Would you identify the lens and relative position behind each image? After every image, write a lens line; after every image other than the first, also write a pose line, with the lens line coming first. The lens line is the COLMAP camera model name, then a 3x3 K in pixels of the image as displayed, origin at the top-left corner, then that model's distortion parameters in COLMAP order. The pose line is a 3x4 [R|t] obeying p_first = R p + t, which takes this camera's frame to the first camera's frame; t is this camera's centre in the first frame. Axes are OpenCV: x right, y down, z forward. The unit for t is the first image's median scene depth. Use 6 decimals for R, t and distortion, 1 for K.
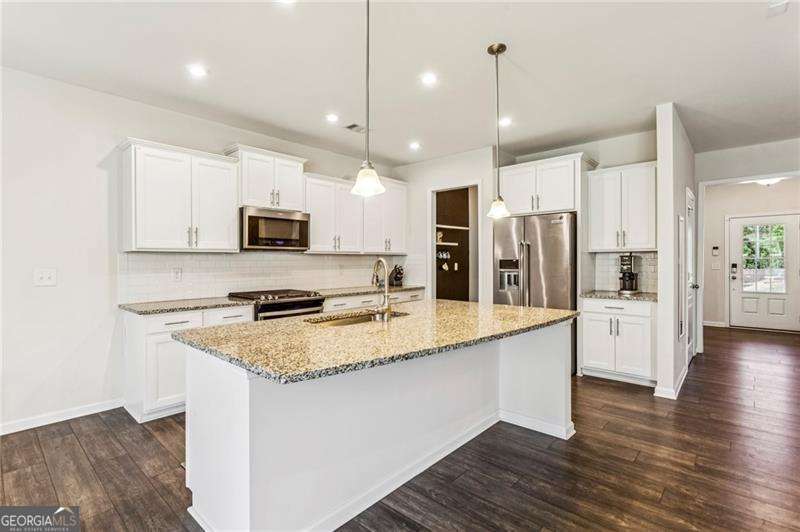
lens RADIAL K [[386.2, 0, 399.1], [0, 386.2, 262.2], [0, 0, 1]] dist [0.000994, -0.000478]
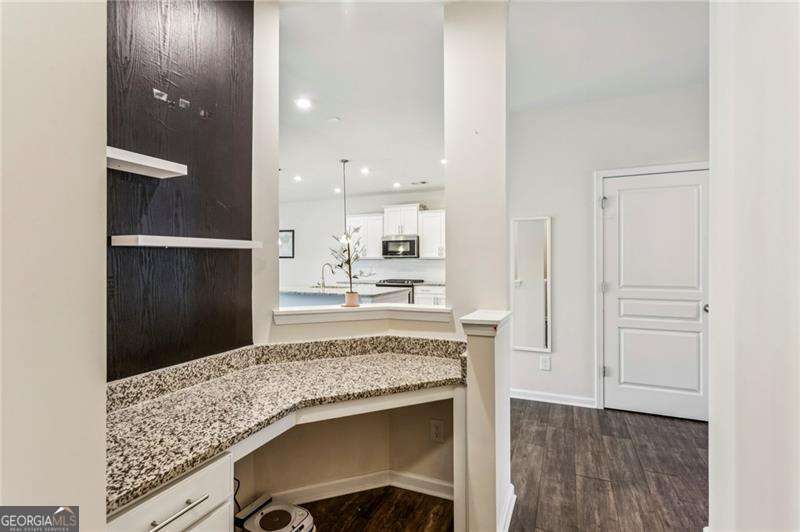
lens RADIAL K [[386.2, 0, 400.2], [0, 386.2, 261.9], [0, 0, 1]] dist [0.000994, -0.000478]
pose [[0.318305, 0.011416, -0.947919, 1.514716], [-0.000242, 0.999928, 0.011962, -0.033106], [0.947988, -0.003578, 0.318285, 0.413812]]
